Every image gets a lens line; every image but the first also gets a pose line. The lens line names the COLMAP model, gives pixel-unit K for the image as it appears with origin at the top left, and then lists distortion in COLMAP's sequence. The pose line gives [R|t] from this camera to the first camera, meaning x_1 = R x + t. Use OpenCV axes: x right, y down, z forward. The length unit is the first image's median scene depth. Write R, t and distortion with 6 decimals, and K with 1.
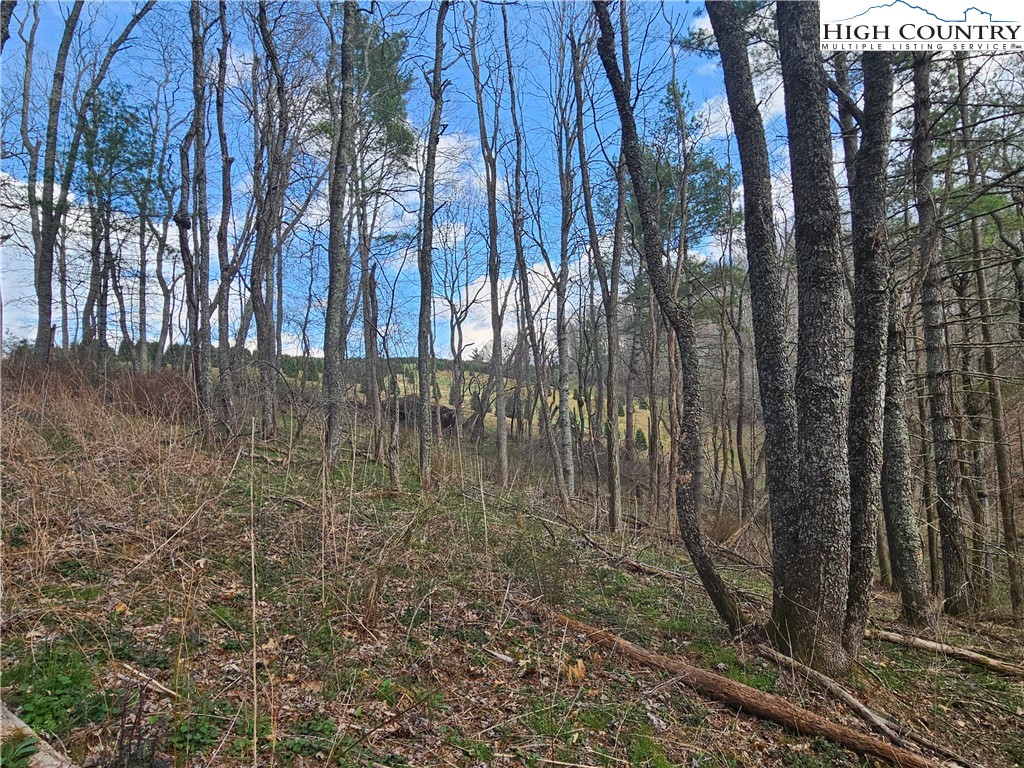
lens RADIAL K [[551.1, 0, 508.9], [0, 551.1, 386.0], [0, 0, 1]] dist [-0.003140, 0.002744]
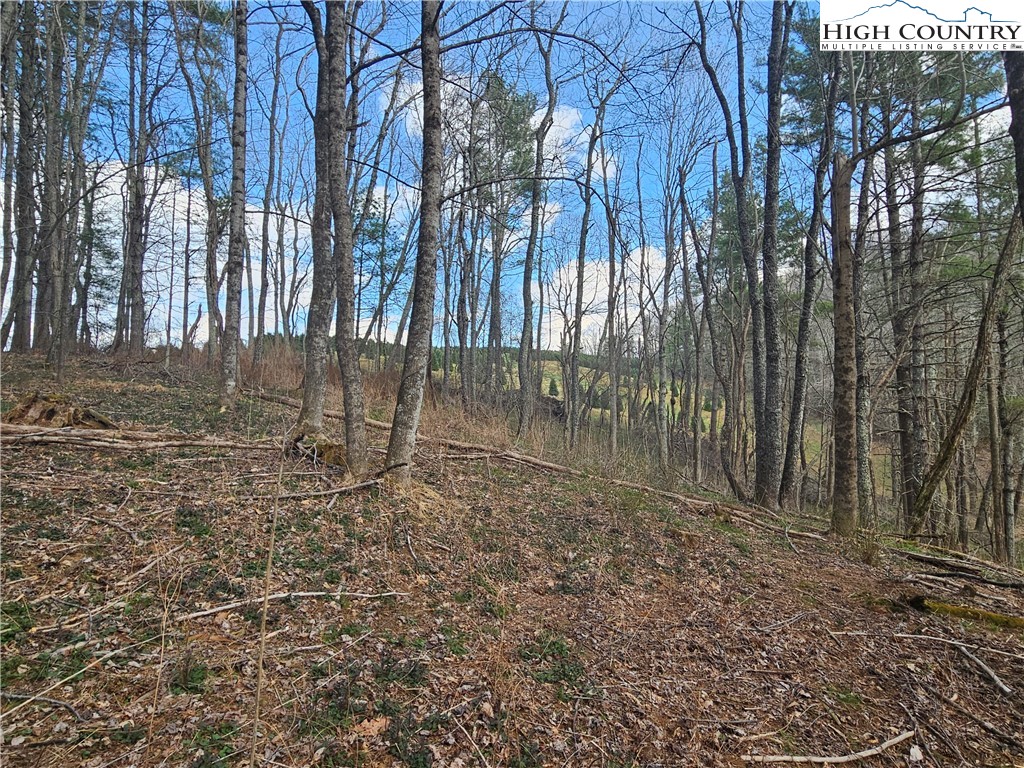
lens RADIAL K [[551.1, 0, 513.5], [0, 551.1, 384.2], [0, 0, 1]] dist [-0.003140, 0.002744]
pose [[0.989479, 0.034413, -0.140528, -0.075545], [-0.031853, 0.999284, 0.020429, -0.032306], [0.141130, -0.015738, 0.989866, -0.414027]]
